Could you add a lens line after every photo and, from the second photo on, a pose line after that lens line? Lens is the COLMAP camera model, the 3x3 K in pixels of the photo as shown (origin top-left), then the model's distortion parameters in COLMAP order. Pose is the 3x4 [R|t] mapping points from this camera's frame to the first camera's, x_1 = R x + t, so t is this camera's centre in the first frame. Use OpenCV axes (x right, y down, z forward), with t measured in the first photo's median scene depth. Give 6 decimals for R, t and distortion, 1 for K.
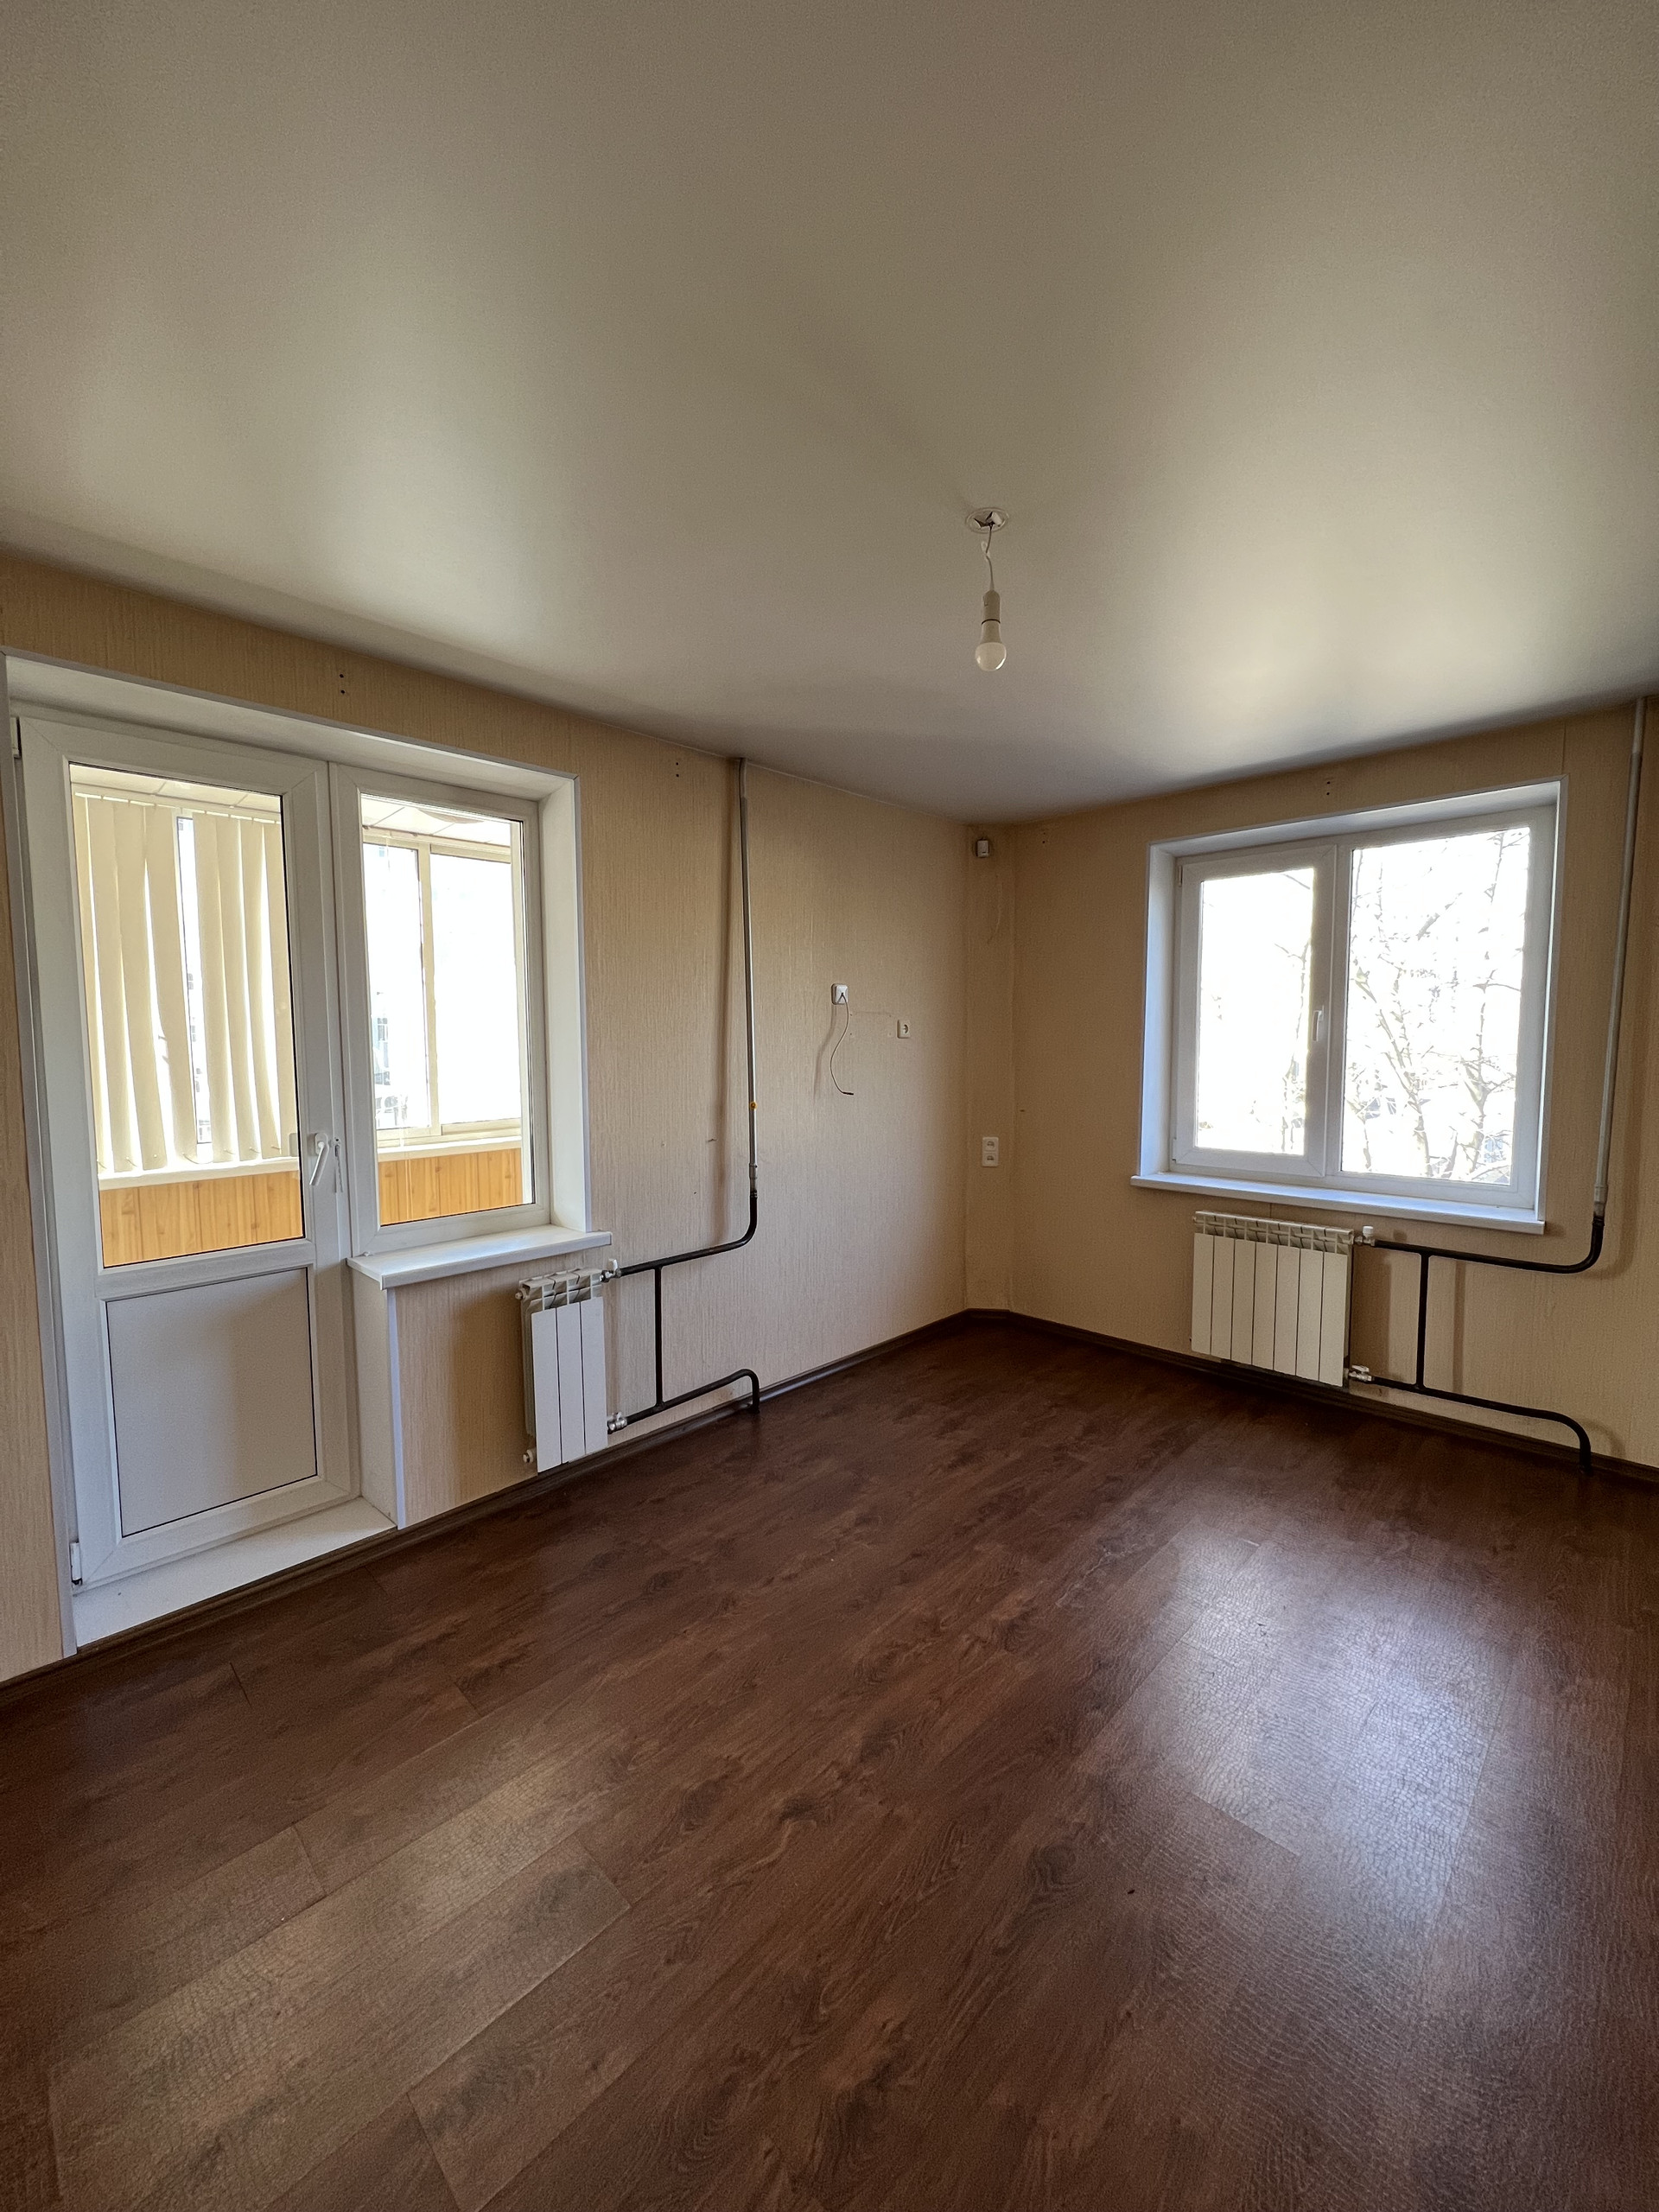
lens RADIAL K [[883.0, 0, 826.5], [0, 883.0, 1113.5], [0, 0, 1]] dist [0.000089, 0.000105]
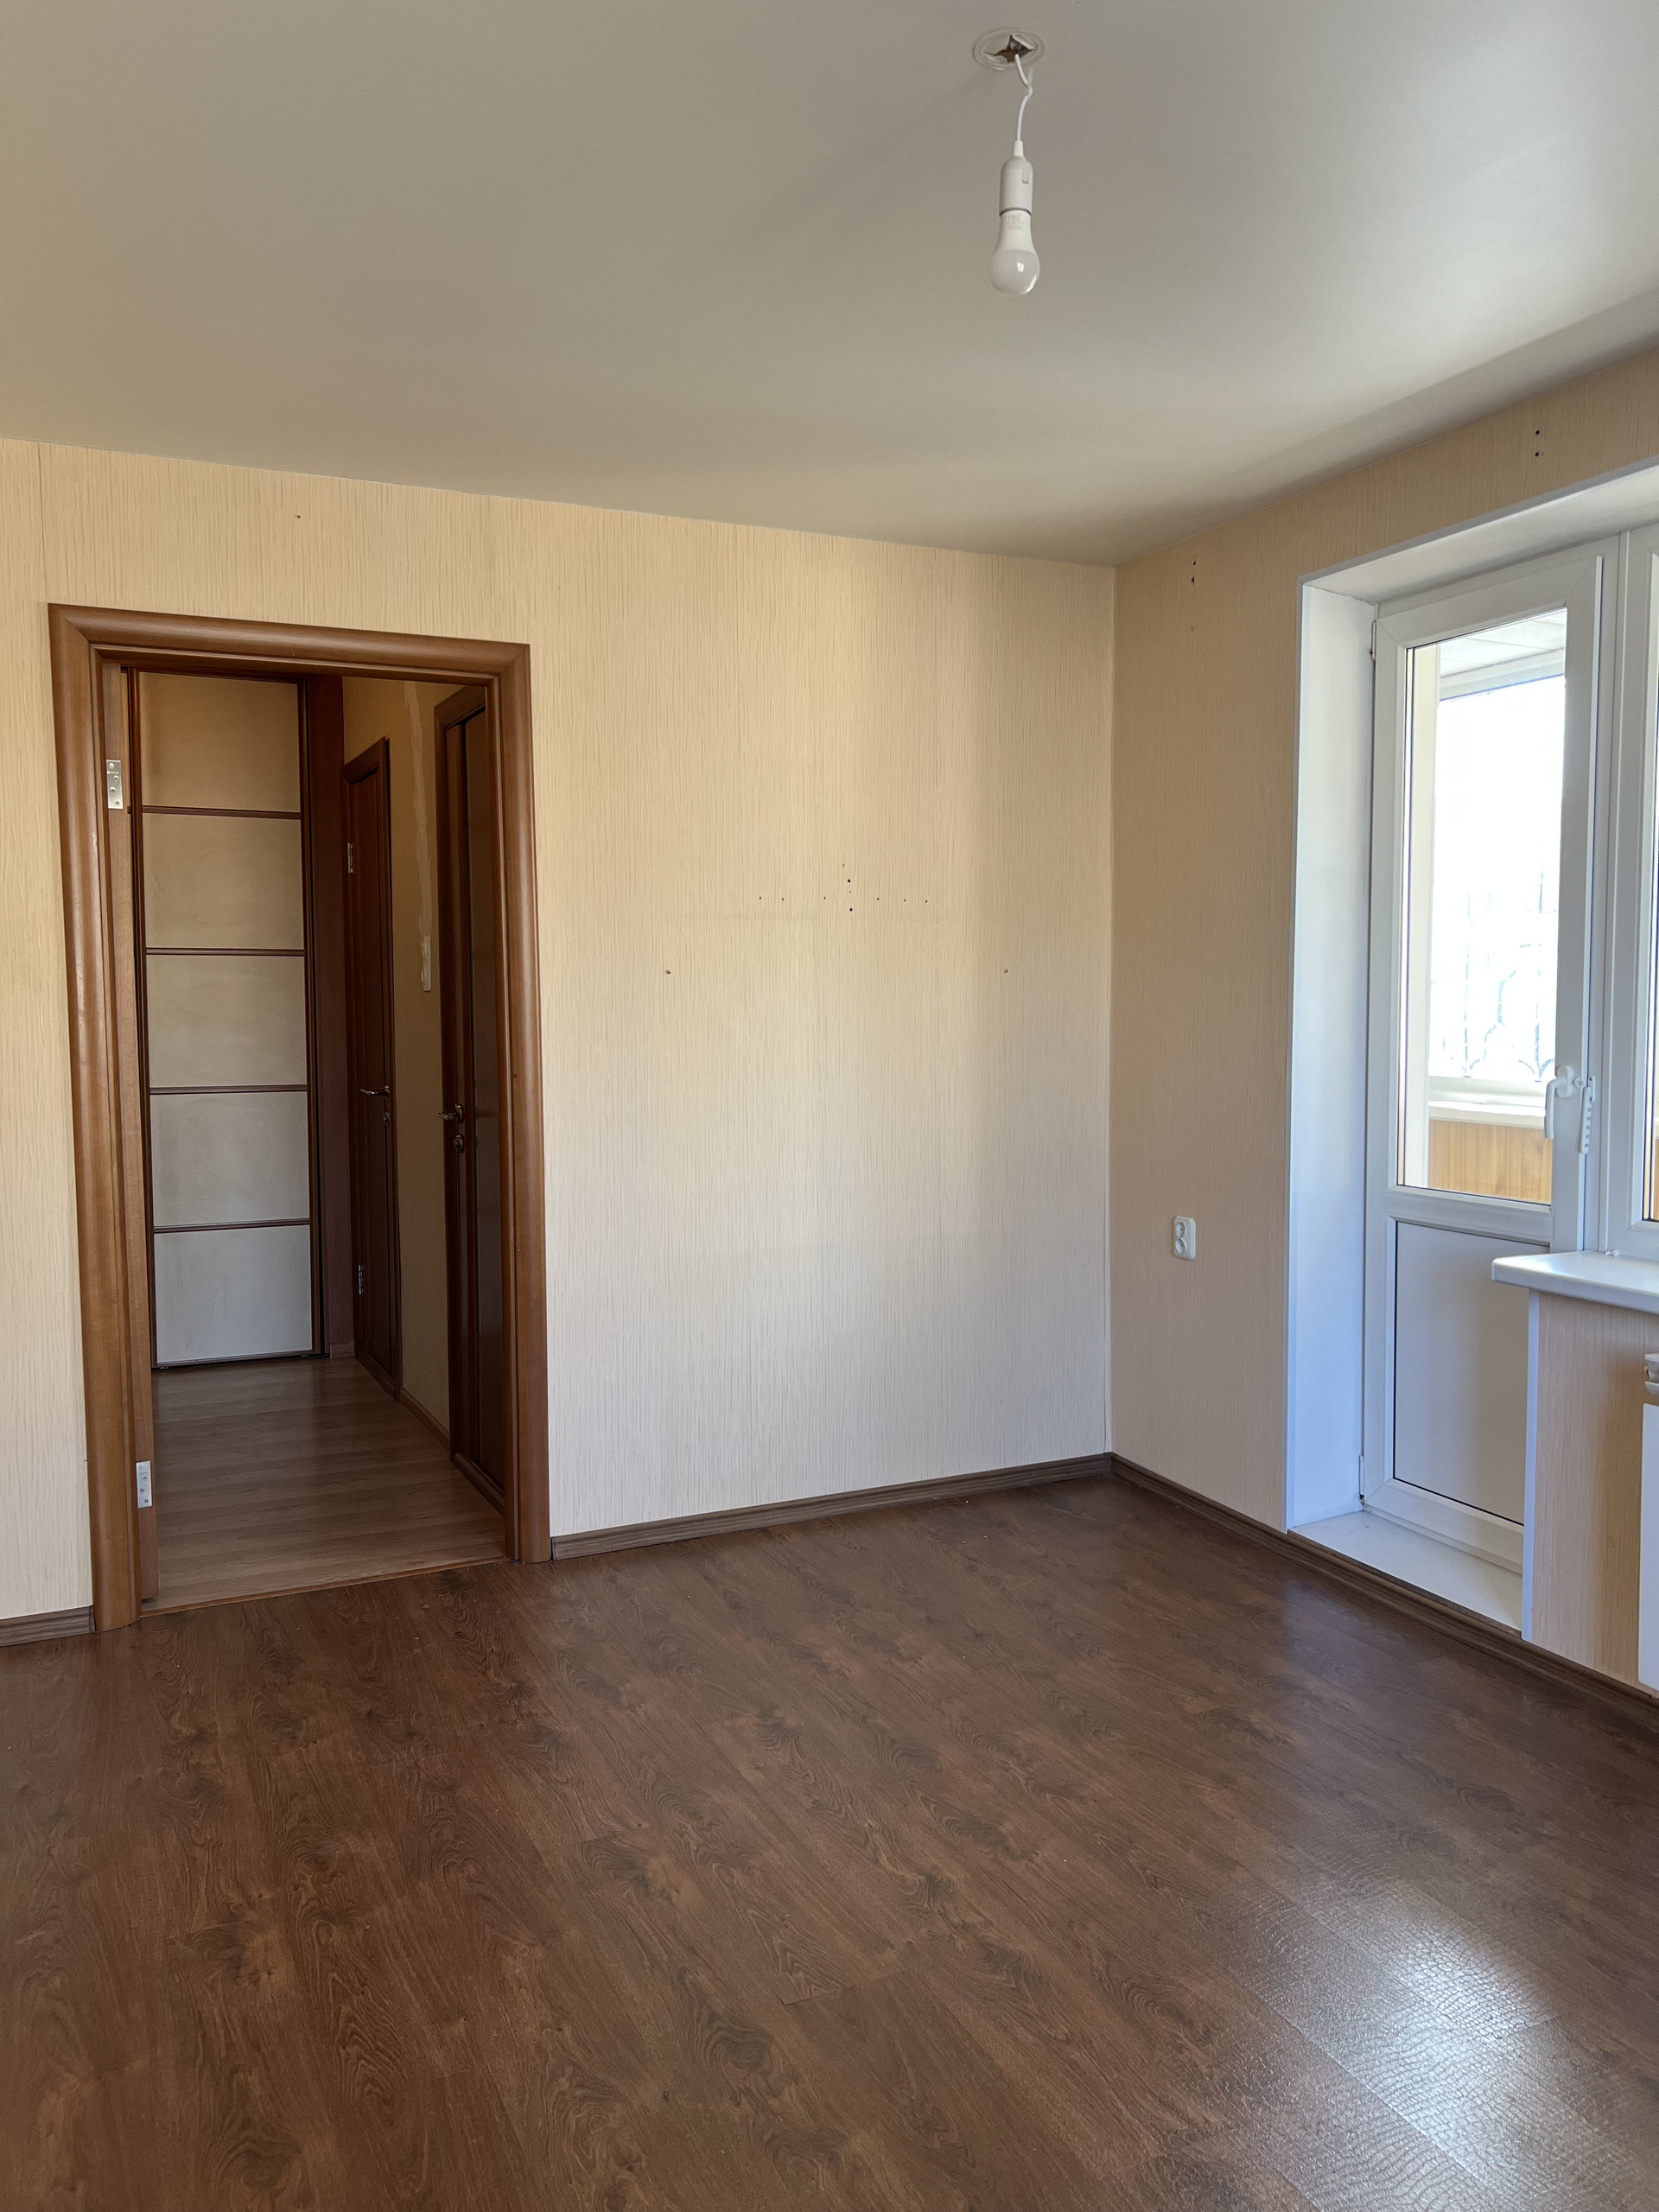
lens RADIAL K [[1671.8, 0, 828.3], [0, 1671.8, 1103.2], [0, 0, 1]] dist [0.041212, -0.040182]
pose [[-0.358245, 0.072884, -0.930778, 1.433171], [-0.069172, 0.992136, 0.104312, -0.072793], [0.931061, 0.101753, -0.350387, 1.434375]]
